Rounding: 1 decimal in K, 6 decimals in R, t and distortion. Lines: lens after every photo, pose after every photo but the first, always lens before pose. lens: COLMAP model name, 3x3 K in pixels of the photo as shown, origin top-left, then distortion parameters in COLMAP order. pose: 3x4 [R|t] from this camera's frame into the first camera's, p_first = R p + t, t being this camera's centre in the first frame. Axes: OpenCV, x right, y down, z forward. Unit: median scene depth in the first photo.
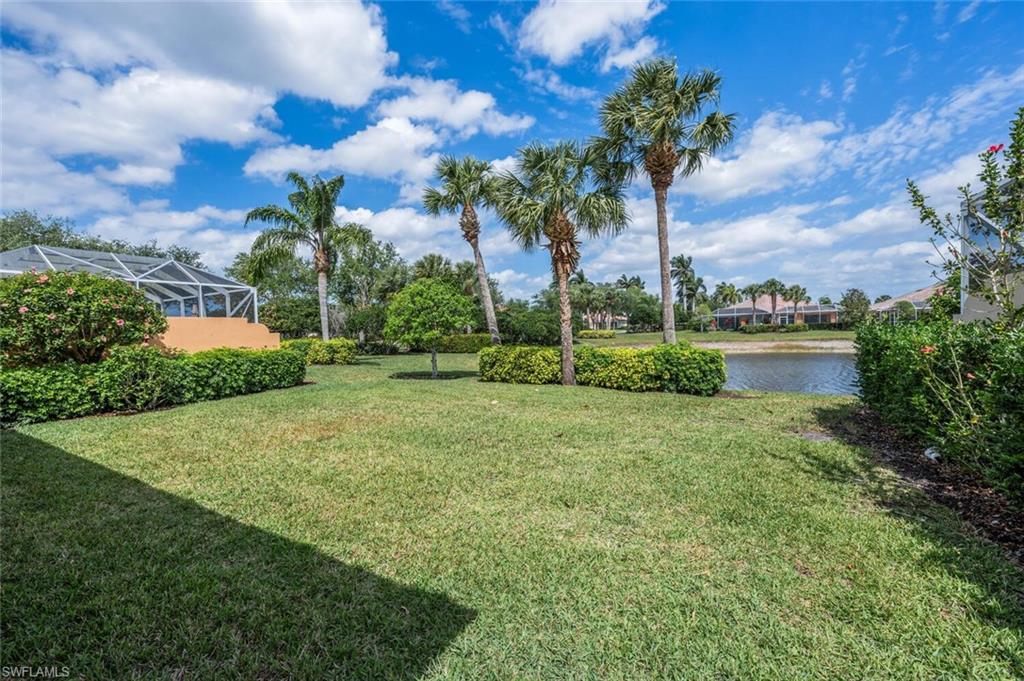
lens RADIAL K [[417.0, 0, 496.8], [0, 417.0, 336.2], [0, 0, 1]] dist [-0.003597, 0.001754]
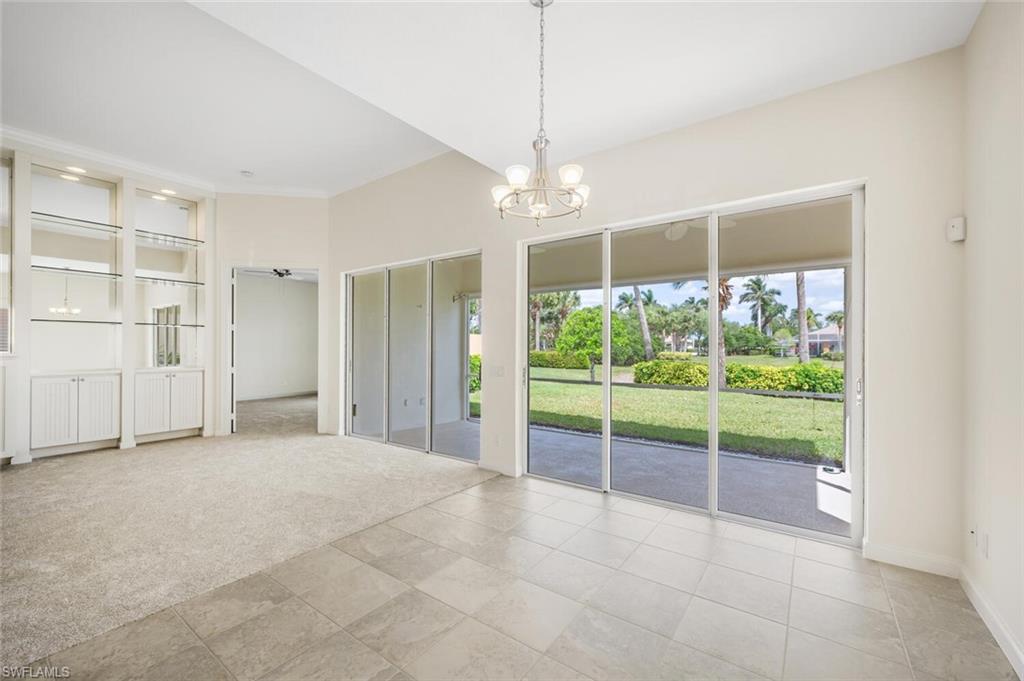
lens RADIAL K [[417.0, 0, 502.2], [0, 417.0, 344.9], [0, 0, 1]] dist [-0.003597, 0.001754]
pose [[0.992914, 0.033190, -0.114110, -0.377199], [-0.035459, 0.999211, -0.017912, 0.015756], [0.113426, 0.021831, 0.993307, -0.415149]]
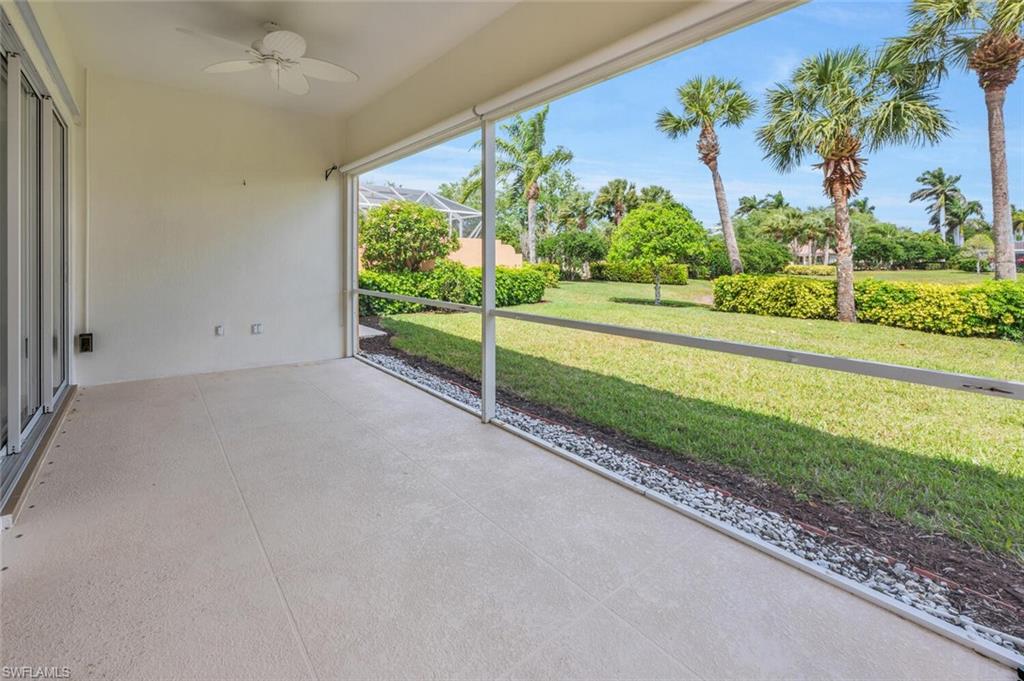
lens RADIAL K [[437.0, 0, 495.3], [0, 437.0, 257.0], [0, 0, 1]] dist [0.001729, 0.000150]
pose [[0.935156, 0.030614, -0.352911, -0.196127], [-0.037031, 0.999249, -0.011445, 0.018198], [0.352295, 0.023771, 0.935587, -0.126079]]
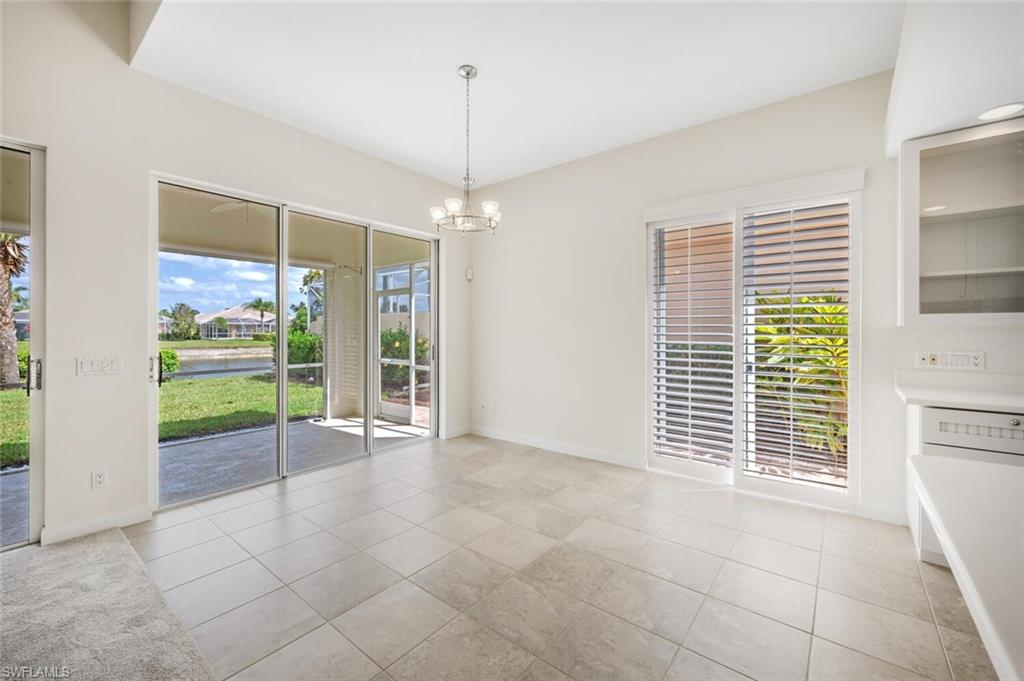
lens RADIAL K [[417.0, 0, 511.8], [0, 417.0, 332.3], [0, 0, 1]] dist [-0.003597, 0.001754]
pose [[0.155912, 0.024716, 0.987462, -0.602907], [0.011480, 0.999574, -0.026832, 0.022383], [-0.987704, 0.015519, 0.155562, -0.307775]]
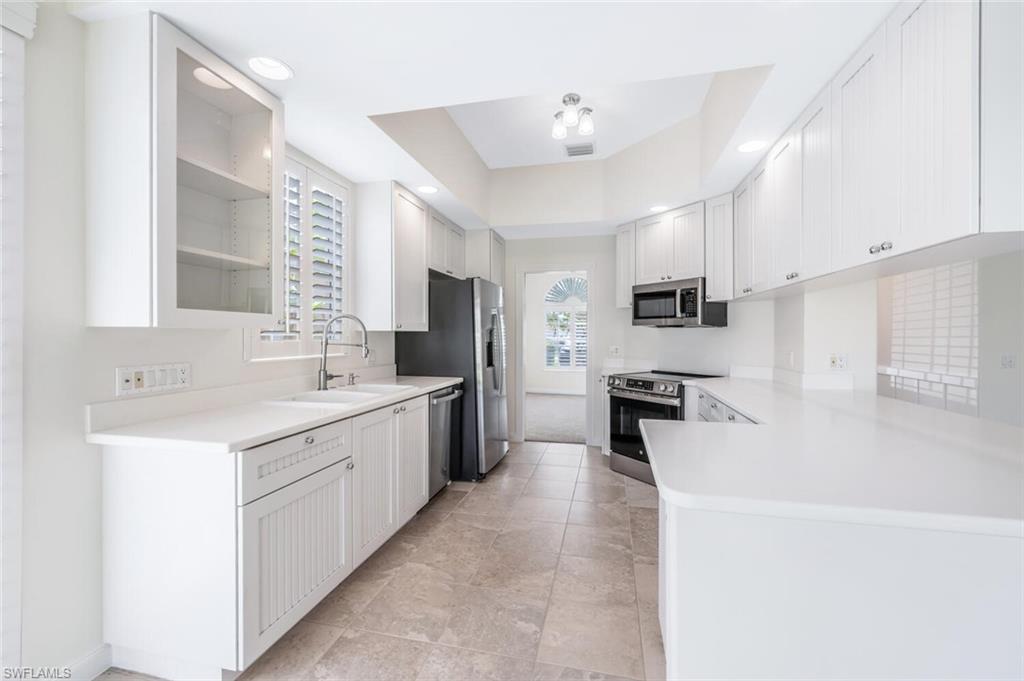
lens RADIAL K [[417.0, 0, 512.2], [0, 417.0, 335.9], [0, 0, 1]] dist [-0.003597, 0.001754]
pose [[-0.959931, 0.028061, -0.278829, -0.436730], [0.022466, 0.999477, 0.023244, 0.018213], [0.279336, 0.016049, -0.960059, -0.321443]]
